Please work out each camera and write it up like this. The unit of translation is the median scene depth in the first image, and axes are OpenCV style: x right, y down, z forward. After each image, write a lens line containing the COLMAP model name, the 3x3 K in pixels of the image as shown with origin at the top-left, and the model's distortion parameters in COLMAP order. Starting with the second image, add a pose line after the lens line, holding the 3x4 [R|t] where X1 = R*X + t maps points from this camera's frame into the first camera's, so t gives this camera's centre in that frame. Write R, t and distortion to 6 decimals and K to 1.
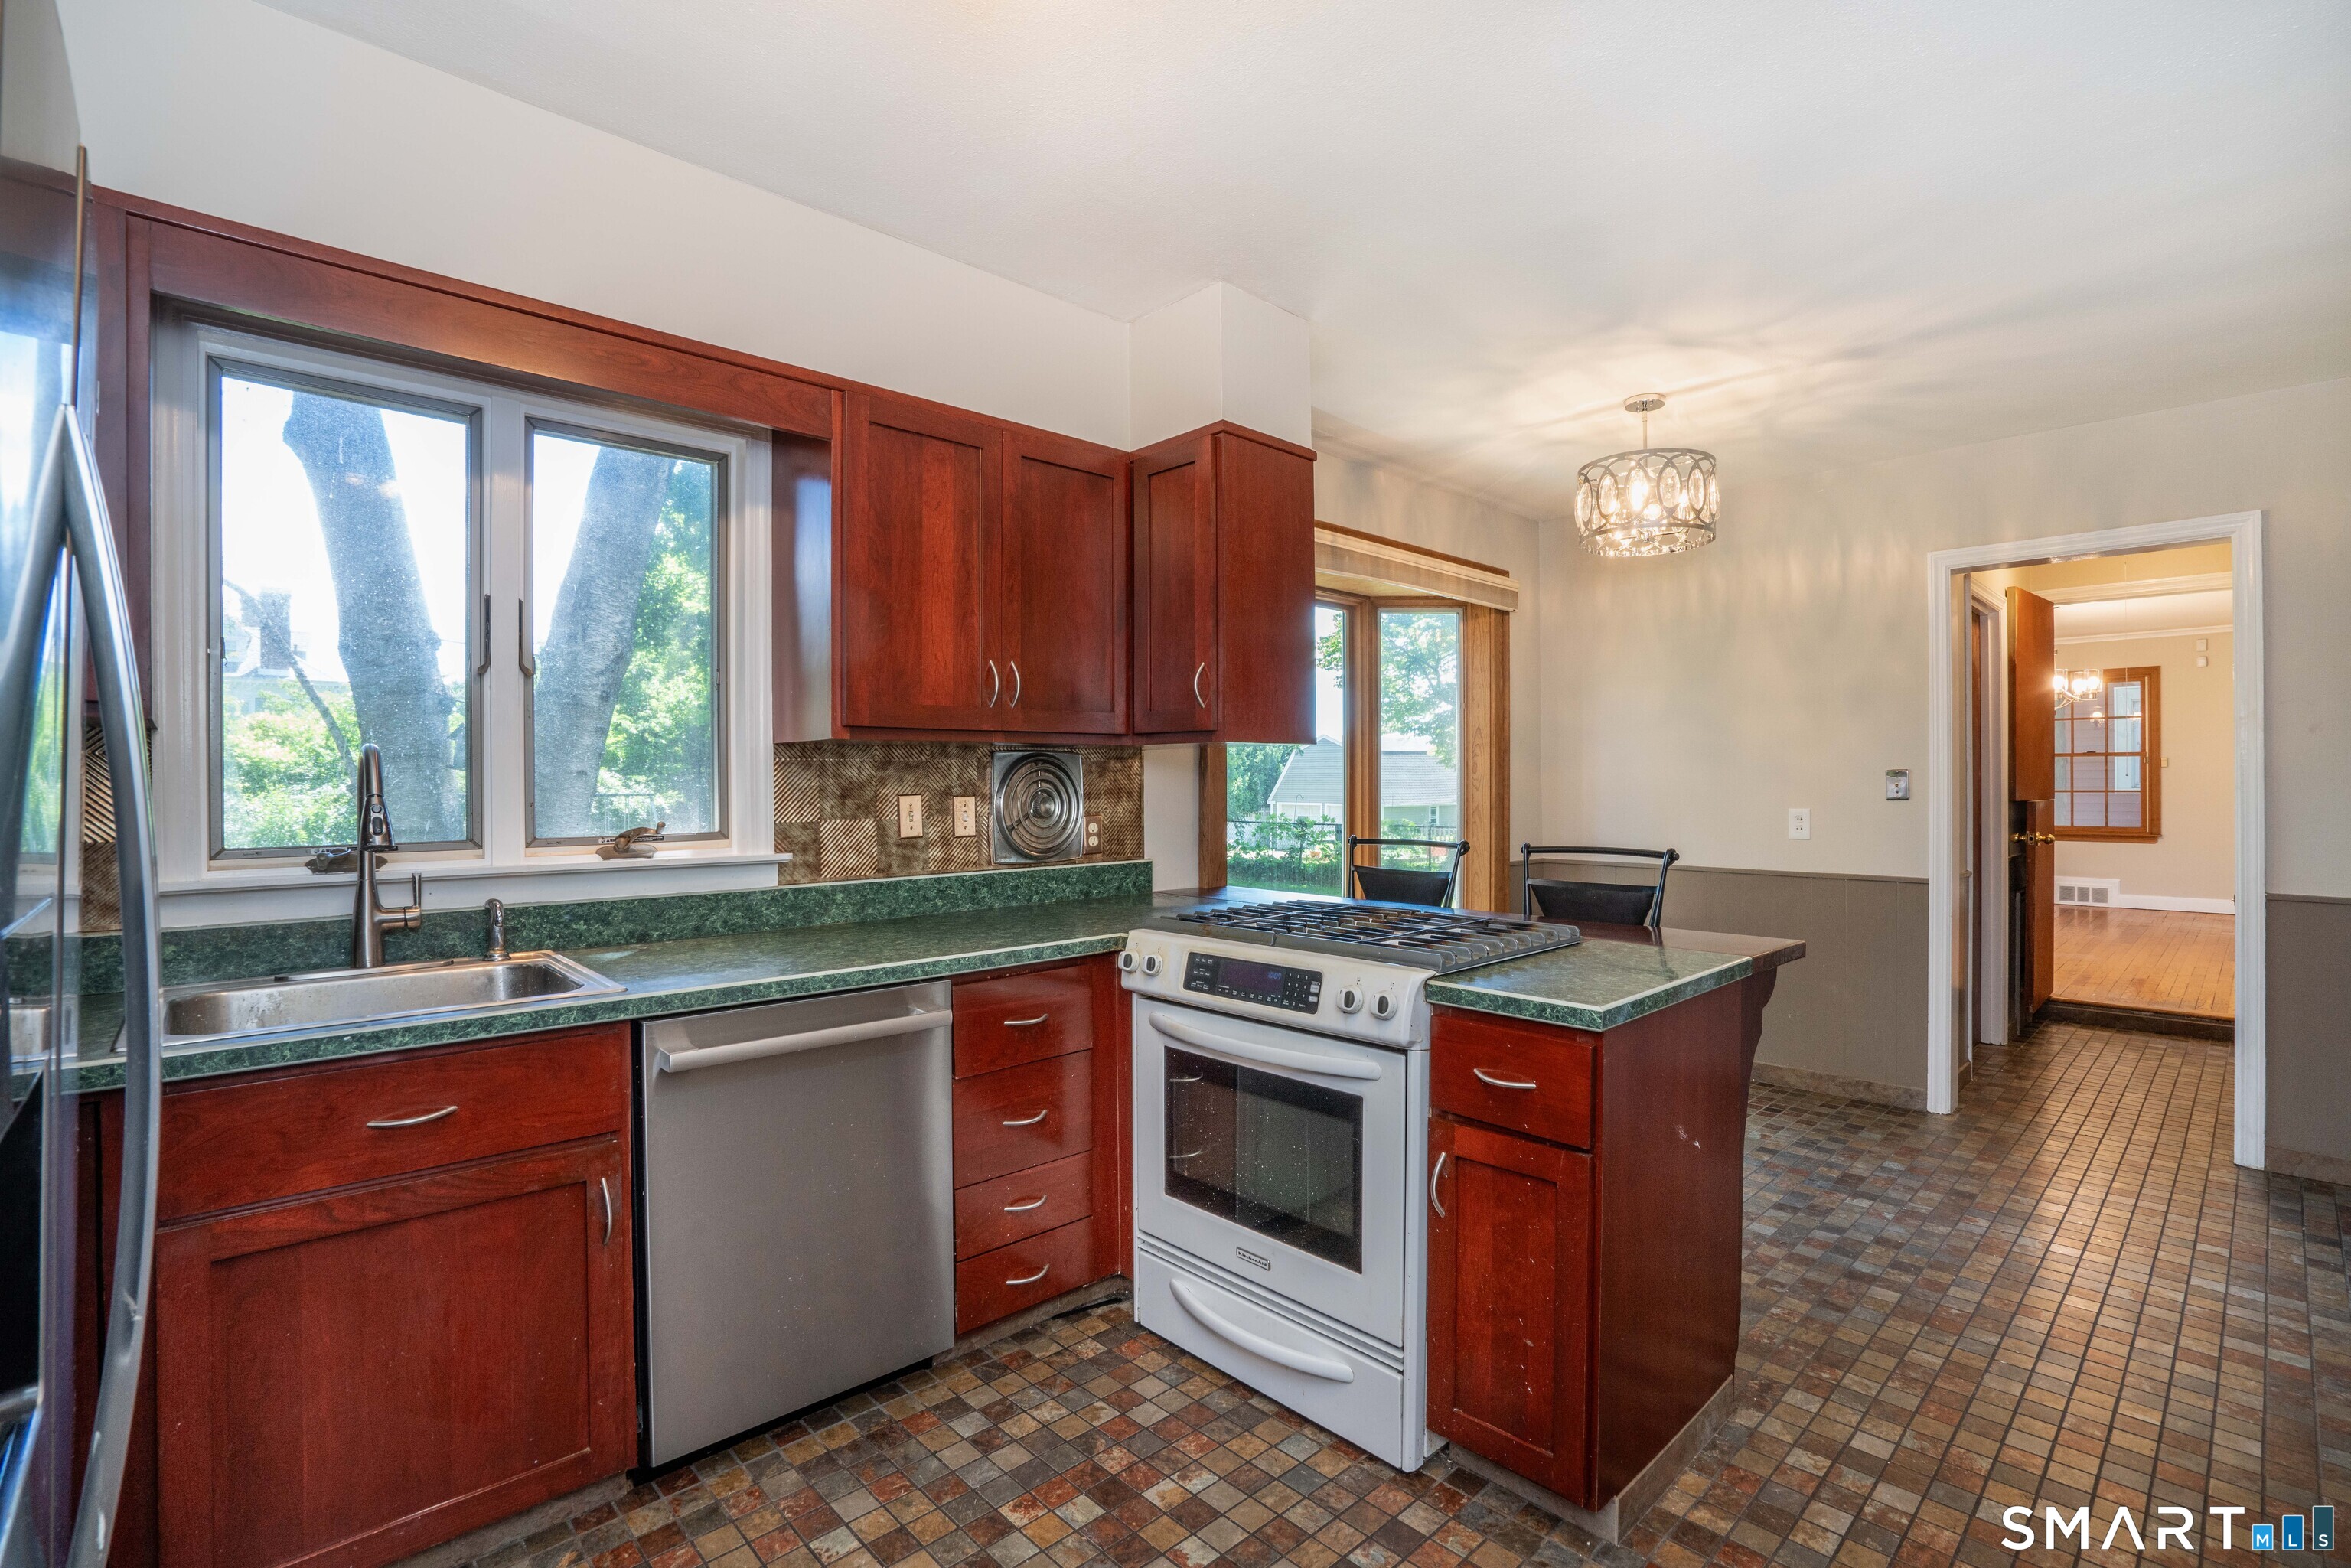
lens RADIAL K [[1100.1, 0, 1175.5], [0, 1100.1, 784.0], [0, 0, 1]] dist [-0.065206, 0.025029]
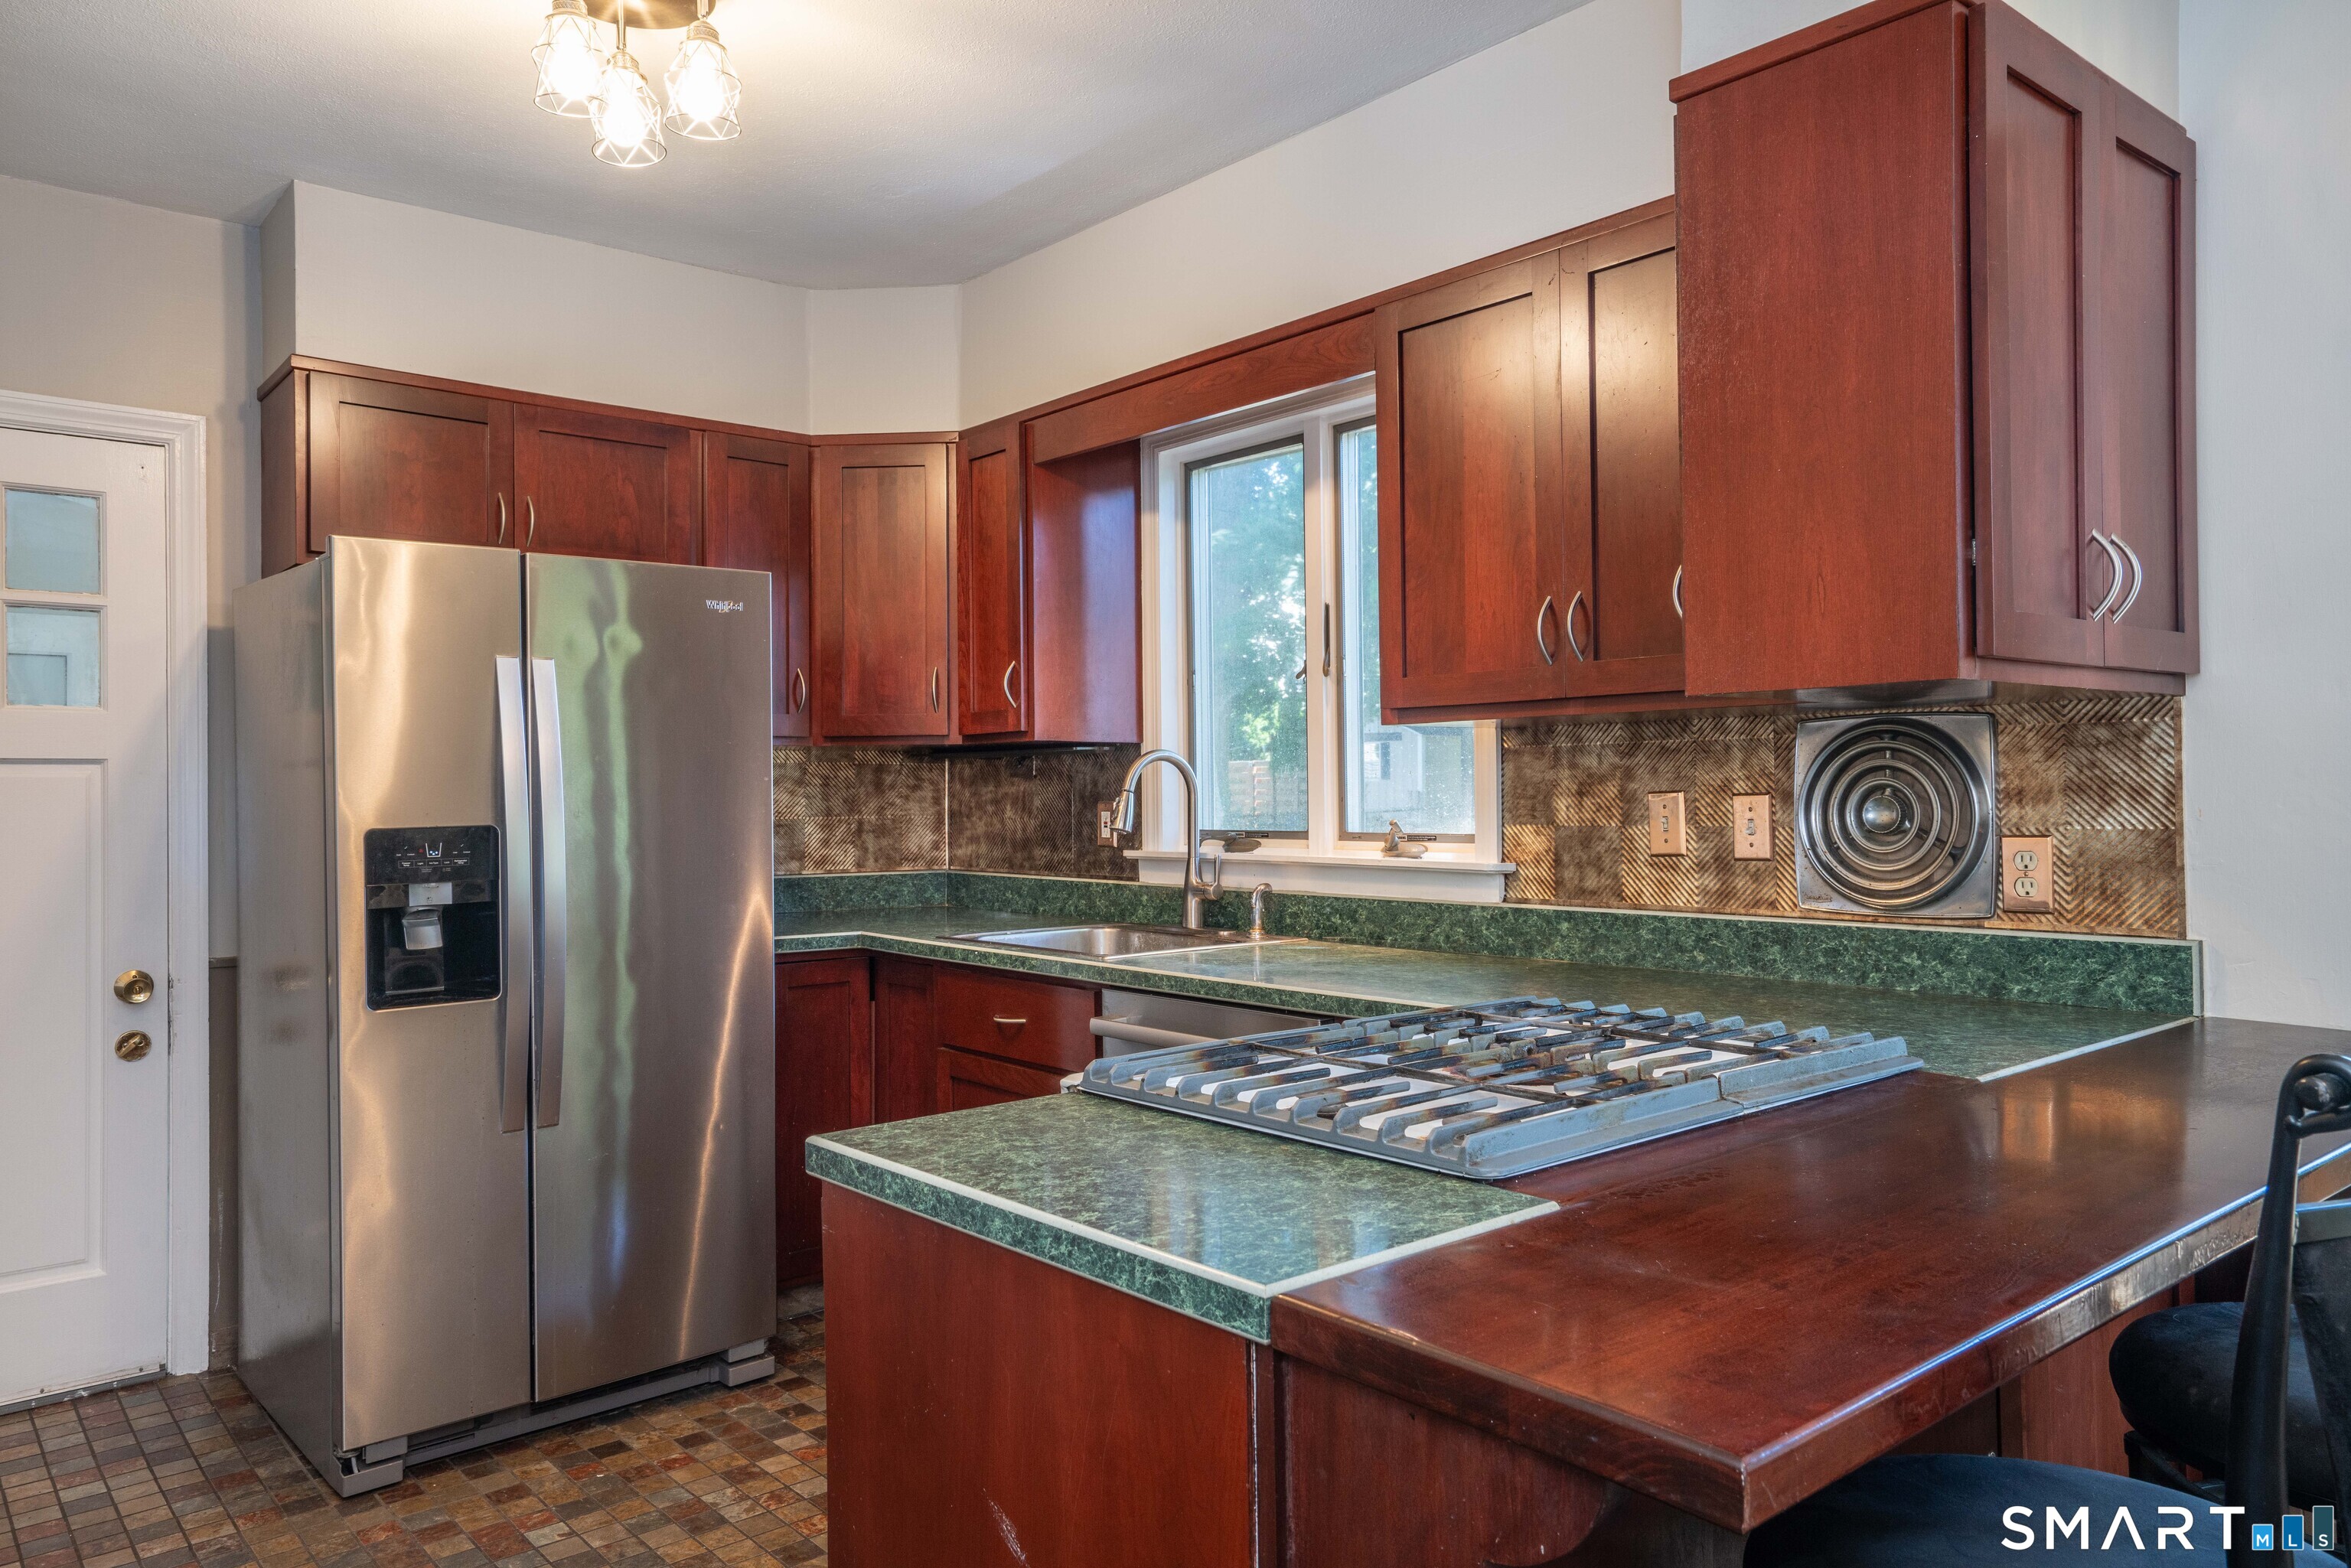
lens RADIAL K [[1651.7, 0, 1175.5], [0, 1651.7, 784.0], [0, 0, 1]] dist [-0.004444, 0.041393]
pose [[-0.078566, -0.000887, -0.996909, 0.822961], [0.006864, 0.999975, -0.001431, 0.004348], [0.996885, -0.006955, -0.078558, 0.793269]]
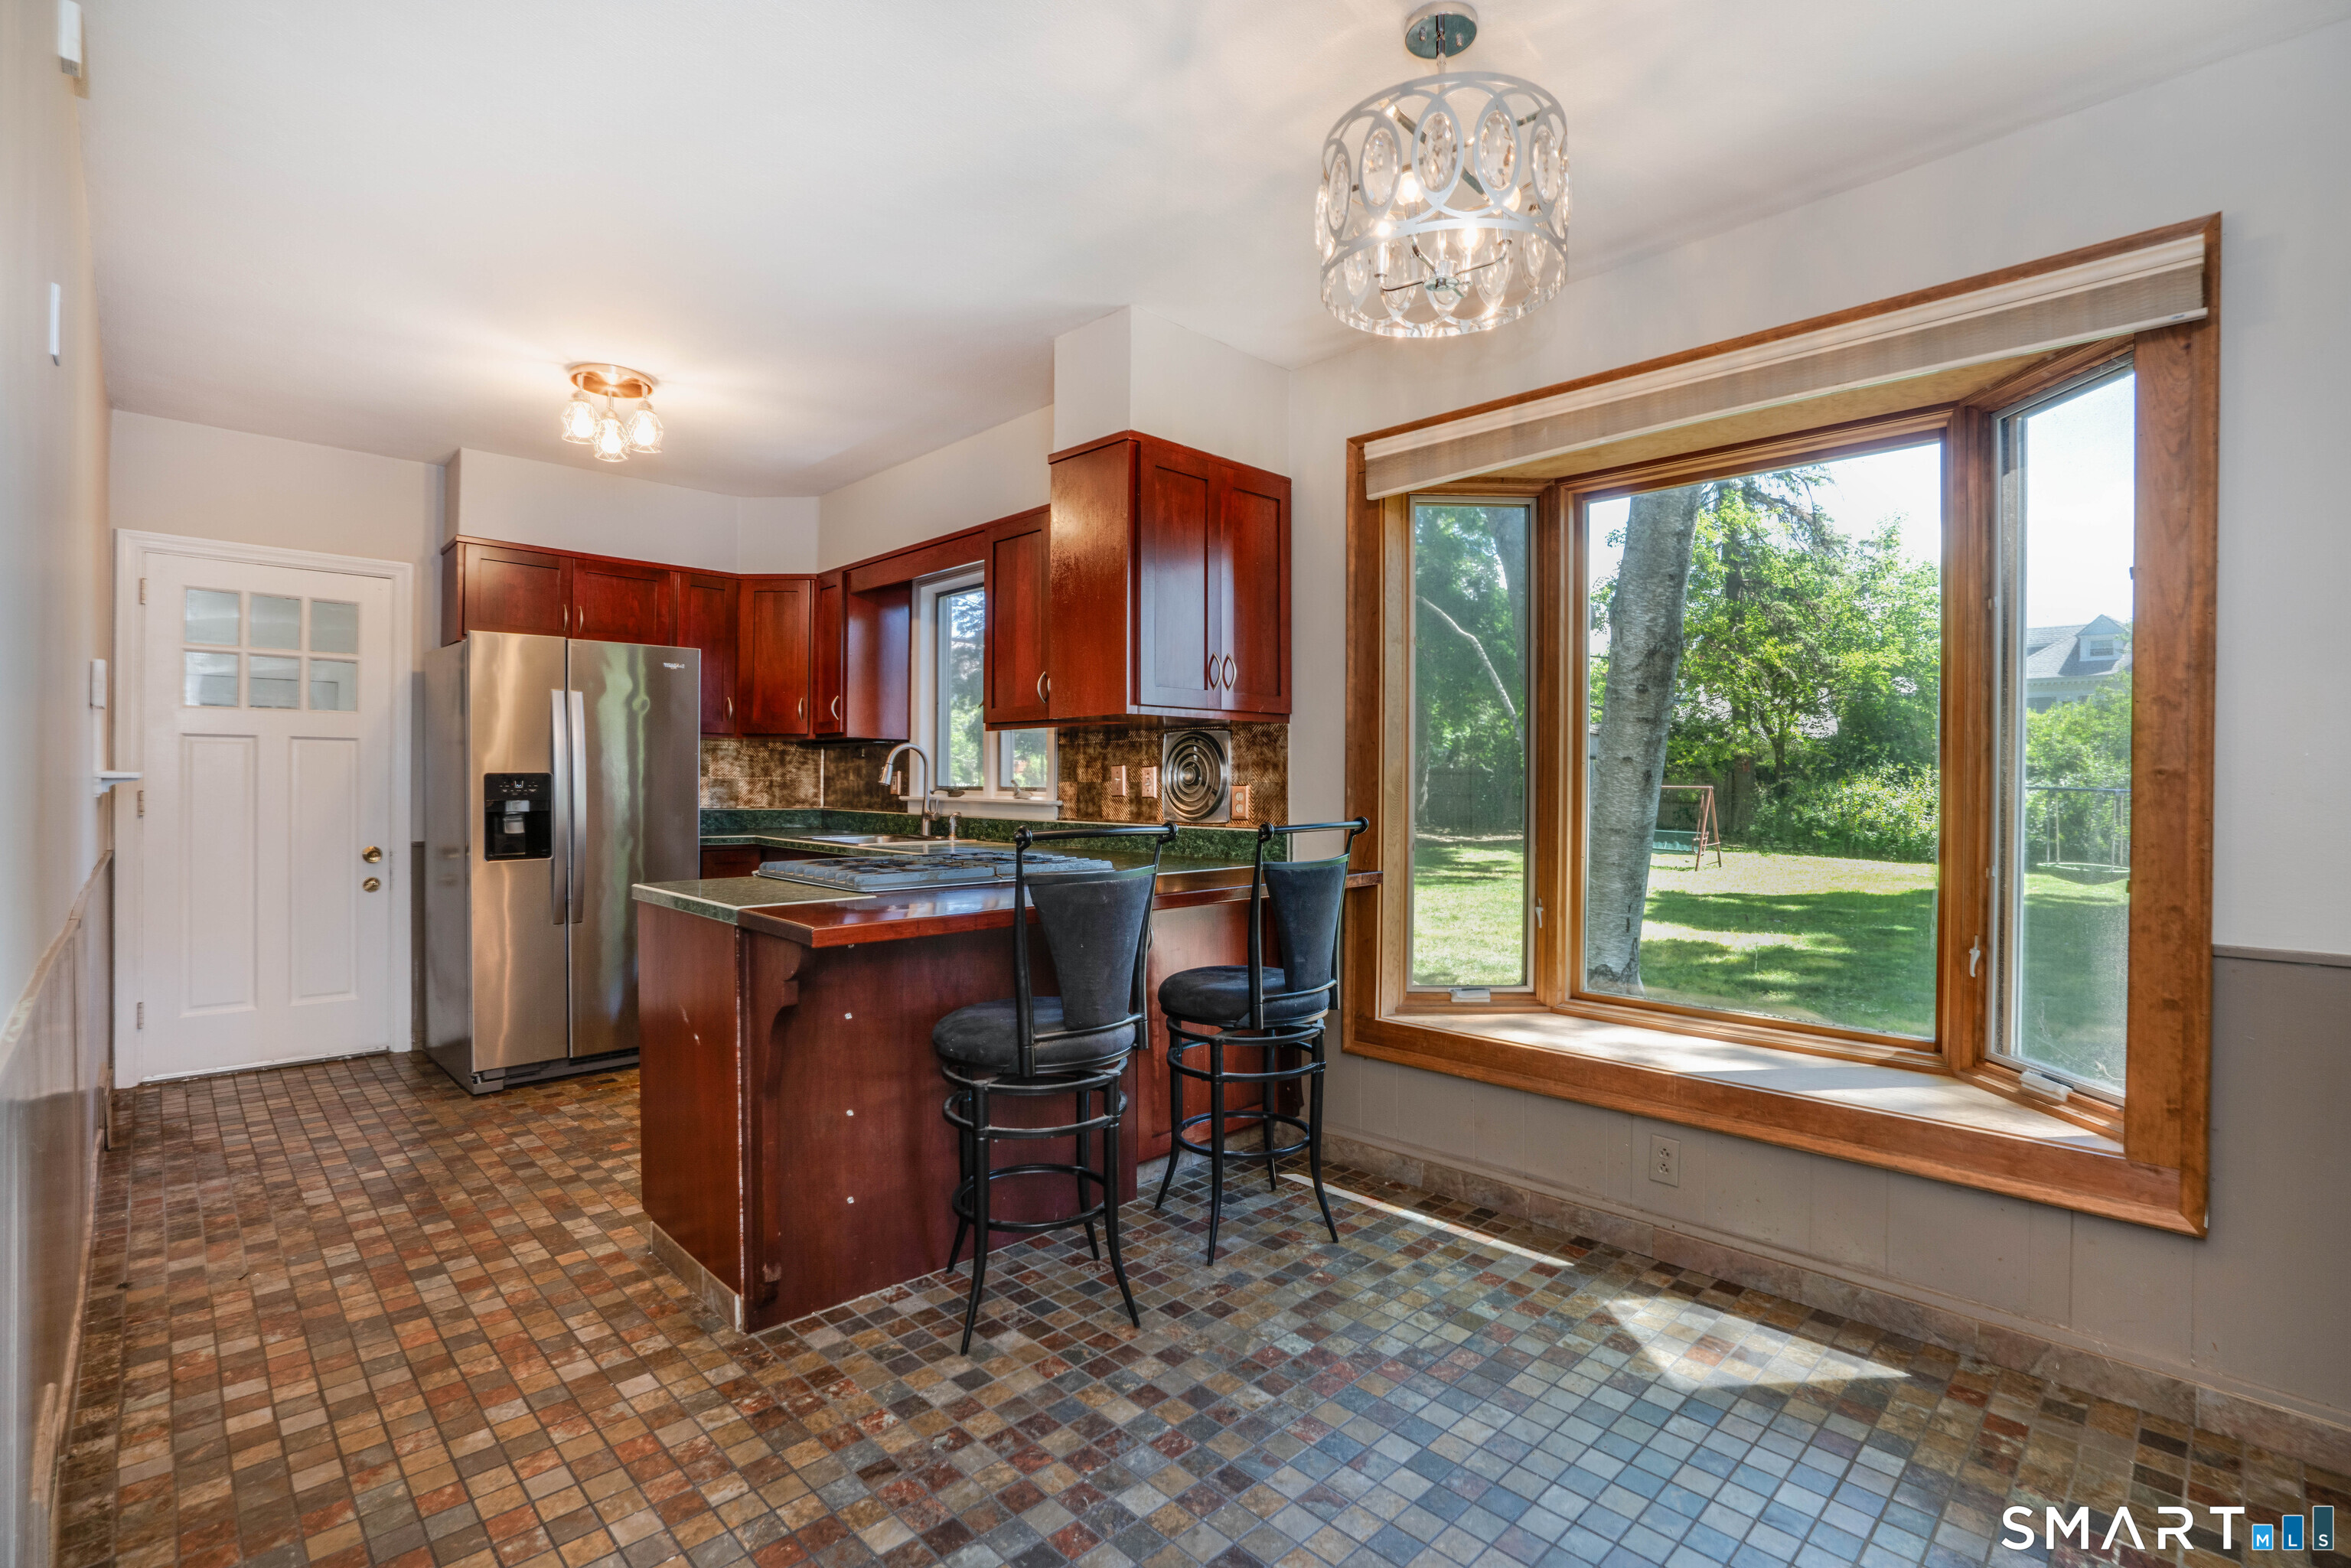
lens RADIAL K [[1121.9, 0, 1175.5], [0, 1121.9, 784.0], [0, 0, 1]] dist [-0.047527, 0.017305]
pose [[-0.010122, 0.005904, -0.999931, 1.246127], [-0.008421, 0.999947, 0.005989, 0.024832], [0.999913, 0.008481, -0.010071, 1.112416]]
